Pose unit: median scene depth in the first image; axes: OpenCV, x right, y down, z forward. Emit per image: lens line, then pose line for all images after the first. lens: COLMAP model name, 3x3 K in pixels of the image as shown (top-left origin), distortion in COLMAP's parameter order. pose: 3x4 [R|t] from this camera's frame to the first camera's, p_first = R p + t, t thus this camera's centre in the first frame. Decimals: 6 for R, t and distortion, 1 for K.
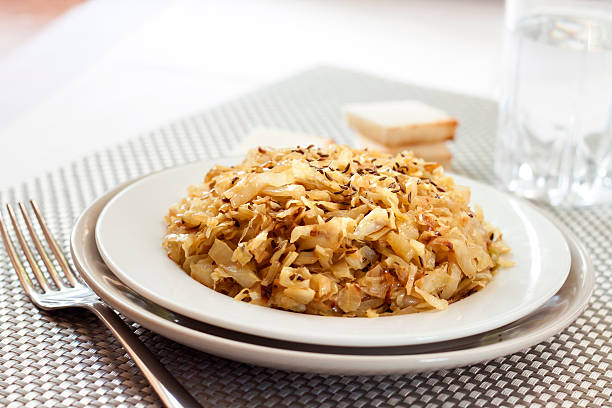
lens RADIAL K [[1641.3, 0, 299.8], [0, 1641.3, 202.0], [0, 0, 1]] dist [-0.094760, 0.000000]
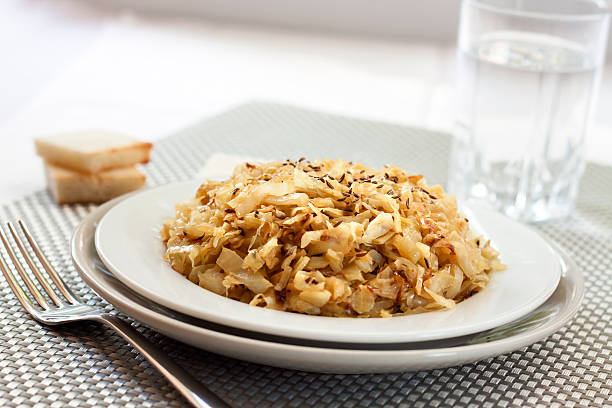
lens RADIAL K [[1641.3, 0, 308.4], [0, 1641.3, 198.9], [0, 0, 1]] dist [-0.094760, 0.000000]
pose [[0.992243, -0.022481, 0.122266, -0.123411], [0.028577, 0.998422, -0.048335, 0.043225], [-0.120986, 0.051454, 0.991320, -0.010972]]
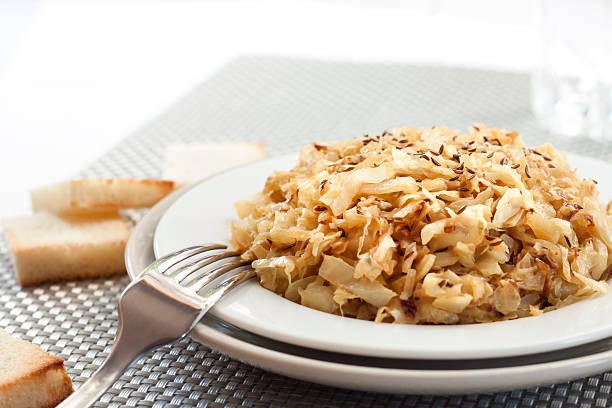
lens RADIAL K [[1641.3, 0, 305.8], [0, 1641.3, 204.8], [0, 0, 1]] dist [-0.094760, 0.000000]
pose [[0.967300, -0.157269, 0.198988, -0.225130], [0.157741, 0.987387, 0.013582, -0.016041], [-0.198614, 0.018251, 0.979908, 0.184801]]
